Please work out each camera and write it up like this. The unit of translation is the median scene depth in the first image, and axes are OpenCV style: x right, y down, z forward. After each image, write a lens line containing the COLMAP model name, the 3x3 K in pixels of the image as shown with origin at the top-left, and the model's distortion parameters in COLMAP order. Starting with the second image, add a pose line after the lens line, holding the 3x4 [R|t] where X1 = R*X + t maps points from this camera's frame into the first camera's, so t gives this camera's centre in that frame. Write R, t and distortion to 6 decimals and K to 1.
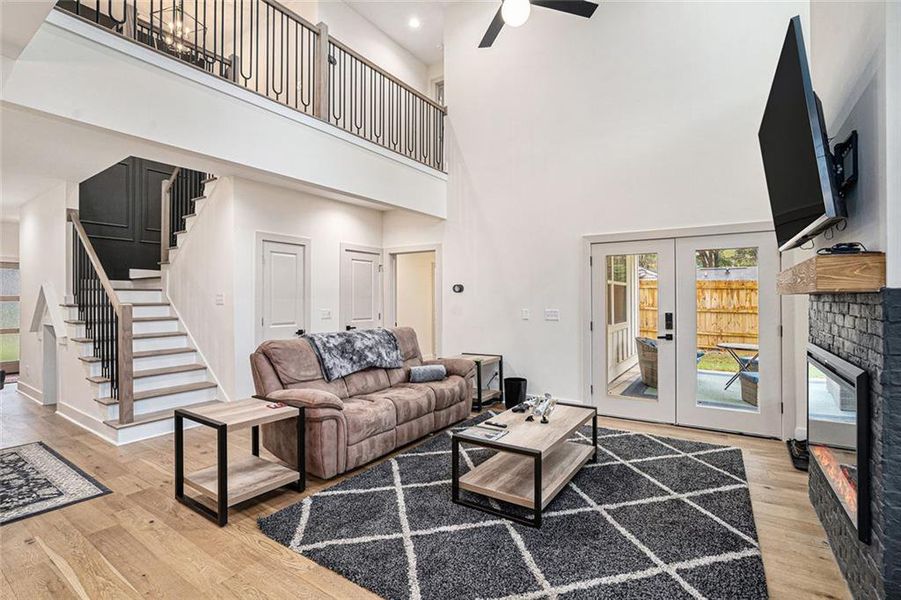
lens RADIAL K [[415.9, 0, 453.3], [0, 415.9, 298.4], [0, 0, 1]] dist [-0.037275, 0.008779]
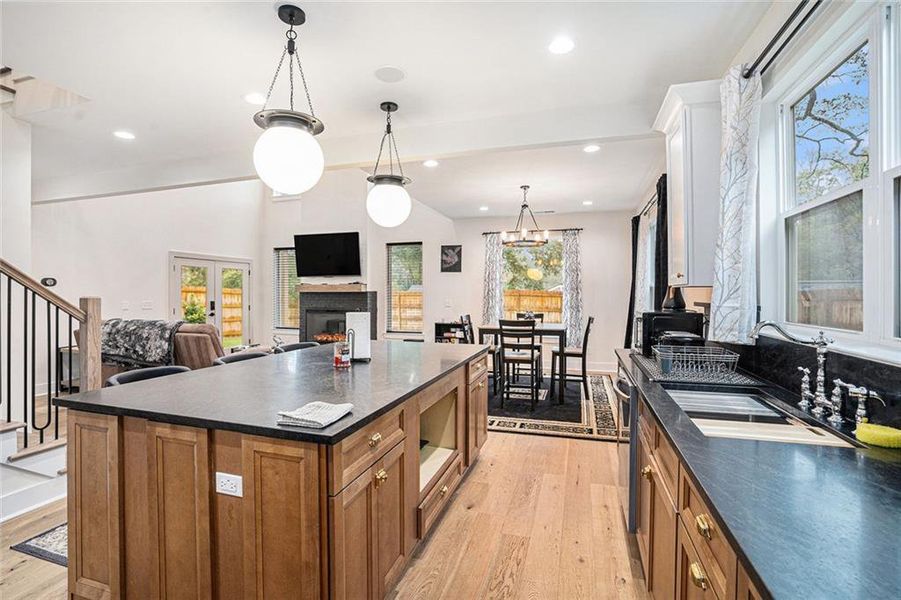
lens RADIAL K [[415.9, 0, 446.7], [0, 415.9, 295.8], [0, 0, 1]] dist [-0.037275, 0.008779]
pose [[-0.275142, -0.004481, 0.961393, -2.213035], [-0.005343, 0.999981, 0.003132, -0.000346], [-0.961389, -0.004275, -0.275161, 0.737995]]
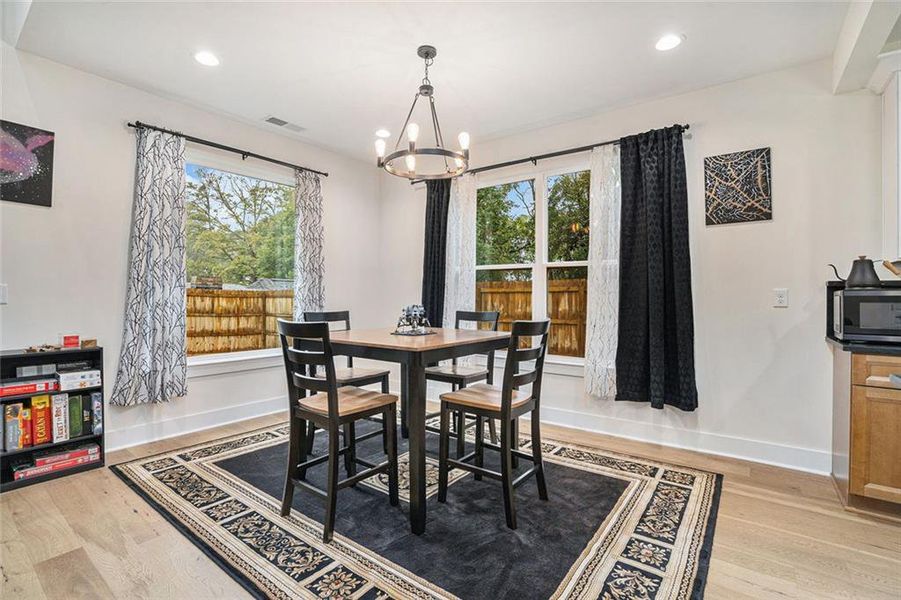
lens RADIAL K [[415.9, 0, 450.6], [0, 415.9, 298.3], [0, 0, 1]] dist [-0.037275, 0.008779]
pose [[-0.998115, -0.011013, 0.060371, -0.663618], [-0.011097, 0.999938, -0.001061, 0.057097], [-0.060356, -0.001729, -0.998175, 0.790230]]
